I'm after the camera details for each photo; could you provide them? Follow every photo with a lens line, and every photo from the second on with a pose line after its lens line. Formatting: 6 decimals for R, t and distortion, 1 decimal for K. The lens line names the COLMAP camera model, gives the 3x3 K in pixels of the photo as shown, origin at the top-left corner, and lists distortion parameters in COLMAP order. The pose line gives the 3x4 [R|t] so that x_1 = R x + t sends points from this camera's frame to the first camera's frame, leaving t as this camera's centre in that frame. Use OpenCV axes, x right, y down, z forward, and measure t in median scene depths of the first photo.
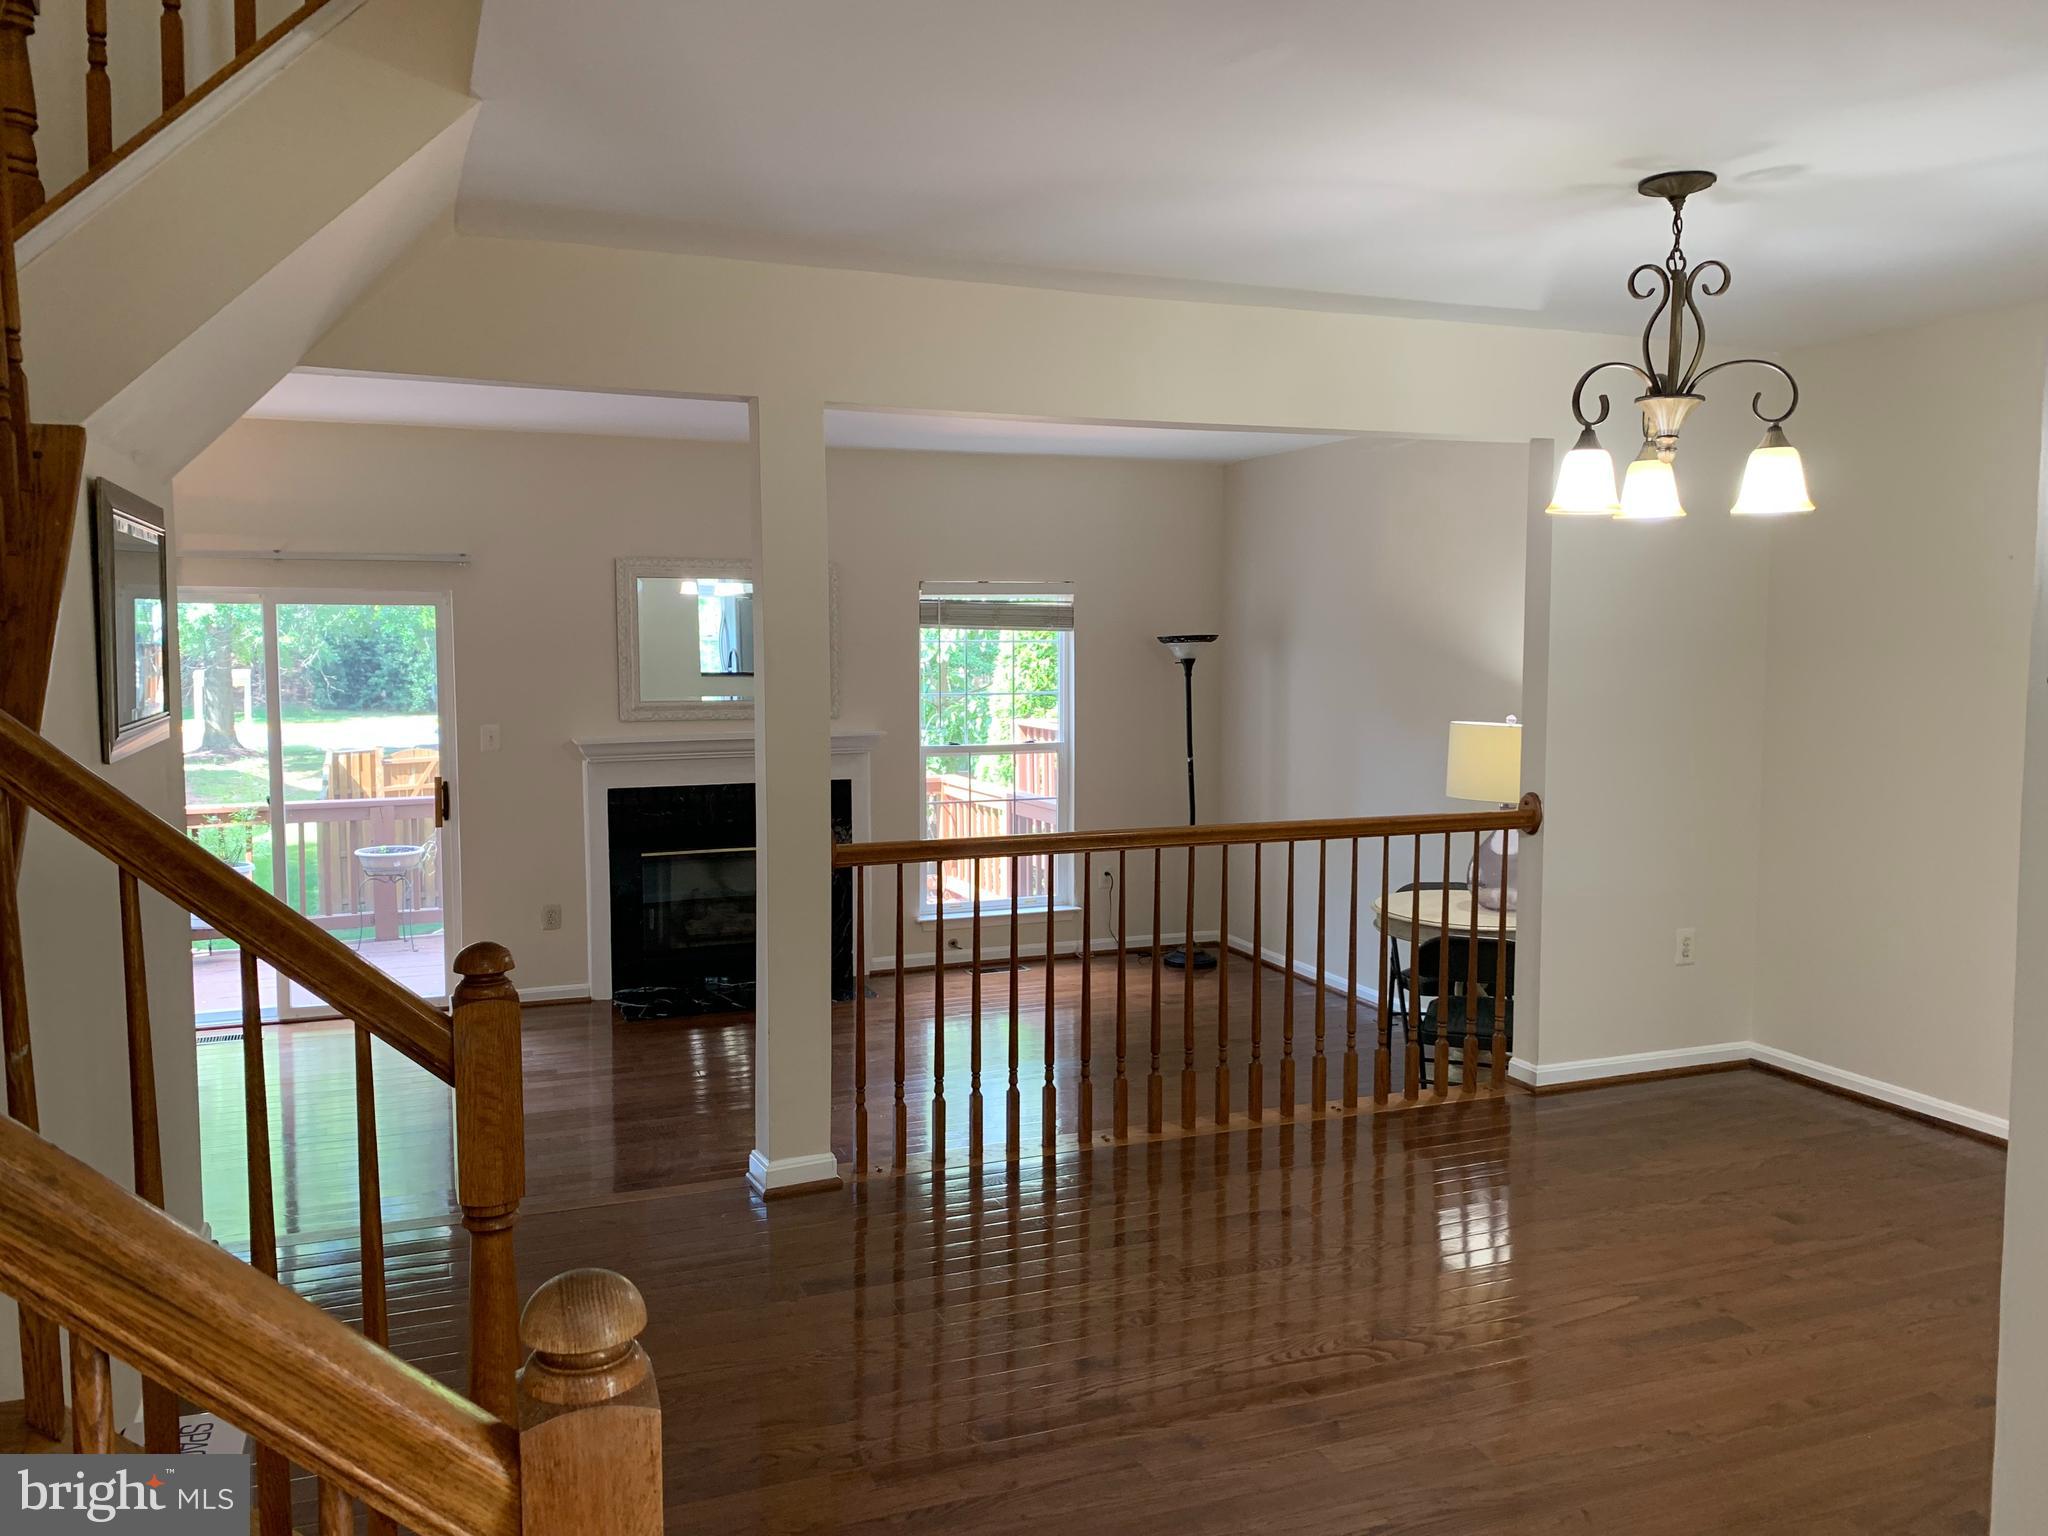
lens RADIAL K [[1590.2, 0, 1024.0], [0, 1590.2, 768.0], [0, 0, 1]] dist [0.041596, -0.005017]
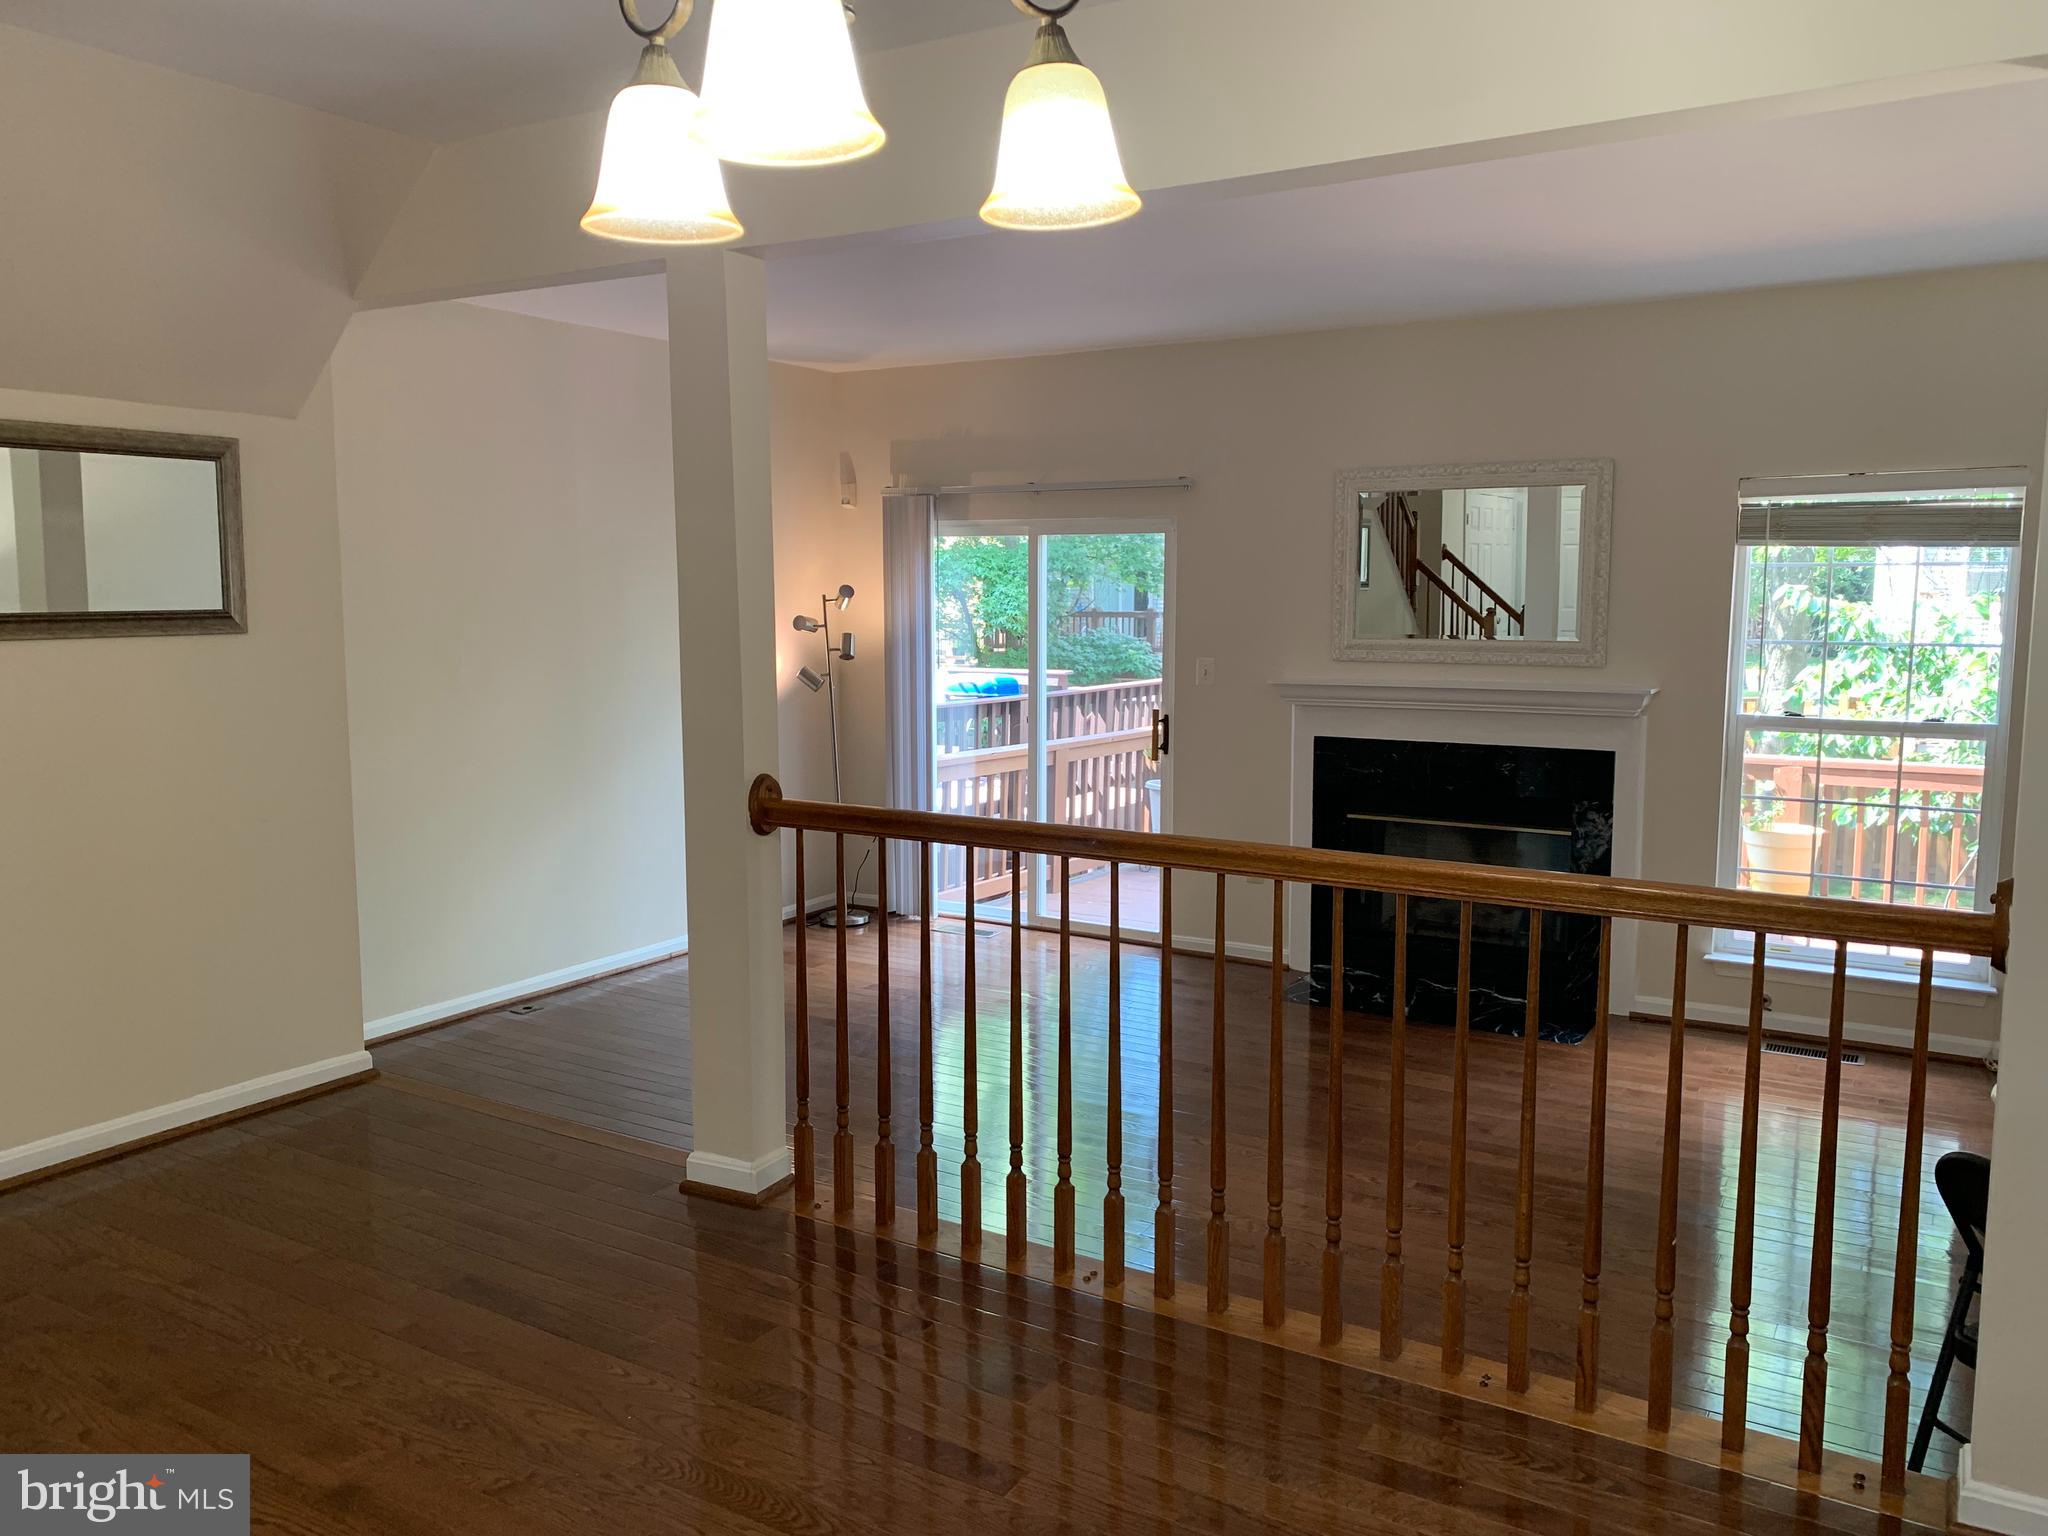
lens RADIAL K [[1590.2, 0, 1024.0], [0, 1590.2, 768.0], [0, 0, 1]] dist [0.041596, -0.005017]
pose [[0.586067, 0.094463, -0.804738, 0.333333], [-0.068351, 0.995405, 0.067066, -0.016663], [0.807375, 0.015700, 0.589830, 0.335232]]
